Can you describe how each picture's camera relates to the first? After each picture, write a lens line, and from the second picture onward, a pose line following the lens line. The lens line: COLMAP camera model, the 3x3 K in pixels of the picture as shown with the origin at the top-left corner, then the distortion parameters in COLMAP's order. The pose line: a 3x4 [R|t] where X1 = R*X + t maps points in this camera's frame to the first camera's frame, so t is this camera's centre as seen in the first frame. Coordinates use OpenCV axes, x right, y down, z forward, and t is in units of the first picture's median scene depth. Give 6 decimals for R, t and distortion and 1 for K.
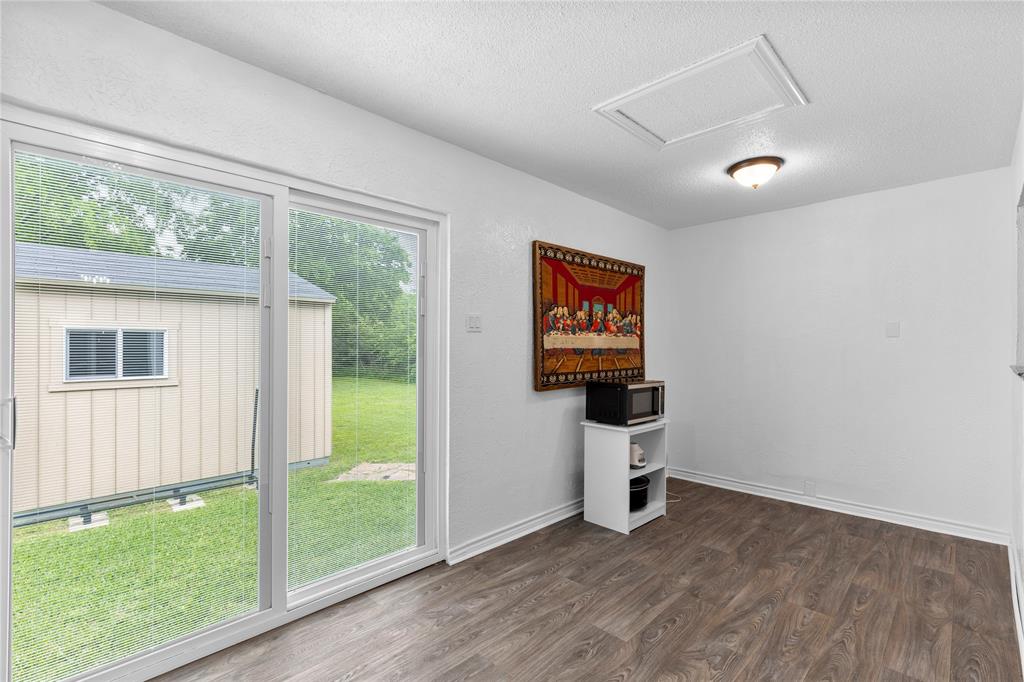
lens RADIAL K [[462.2, 0, 513.4], [0, 462.2, 344.2], [0, 0, 1]] dist [0.006870, -0.001267]
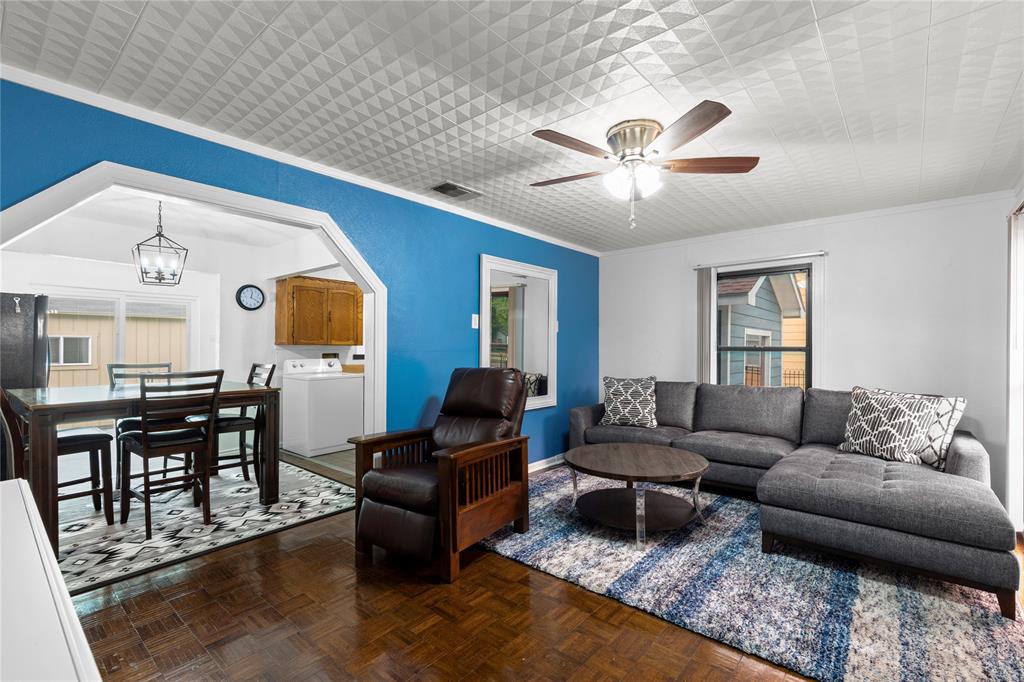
lens RADIAL K [[462.2, 0, 512.7], [0, 462.2, 342.4], [0, 0, 1]] dist [0.006870, -0.001267]
pose [[0.996990, 0.000604, 0.077529, 1.257967], [-0.000303, 0.999992, -0.003896, -0.008479], [-0.077531, 0.003861, 0.996983, -1.557171]]
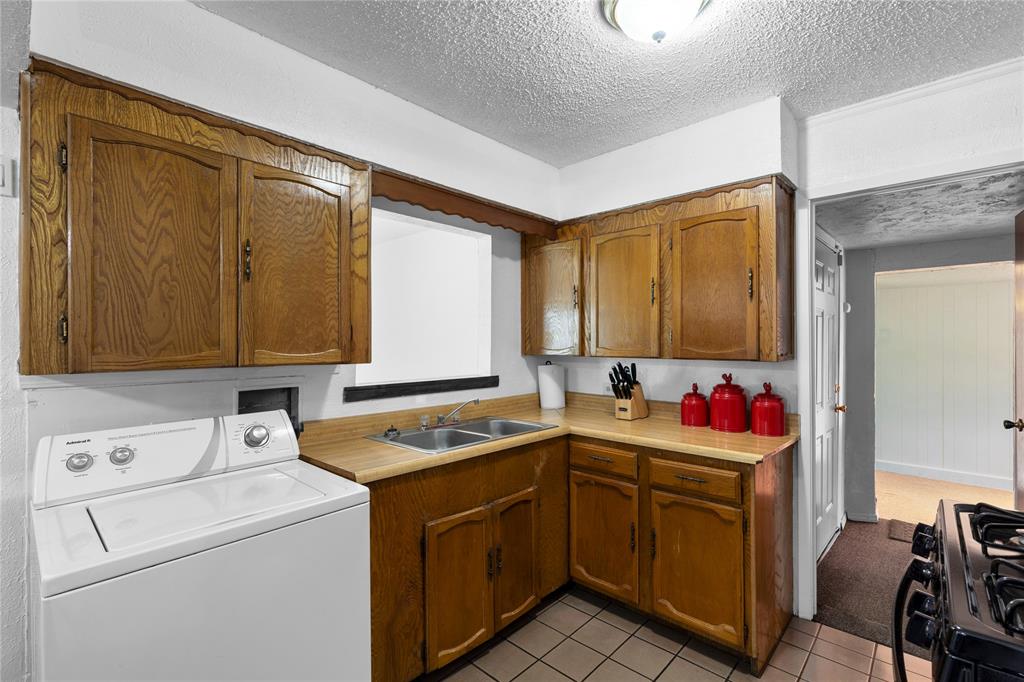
lens RADIAL K [[462.2, 0, 516.3], [0, 462.2, 338.1], [0, 0, 1]] dist [0.006870, -0.001267]
pose [[0.998920, -0.005873, 0.046094, 0.932823], [0.006069, 0.999973, -0.004098, -0.032922], [-0.046069, 0.004374, 0.998929, -0.142142]]
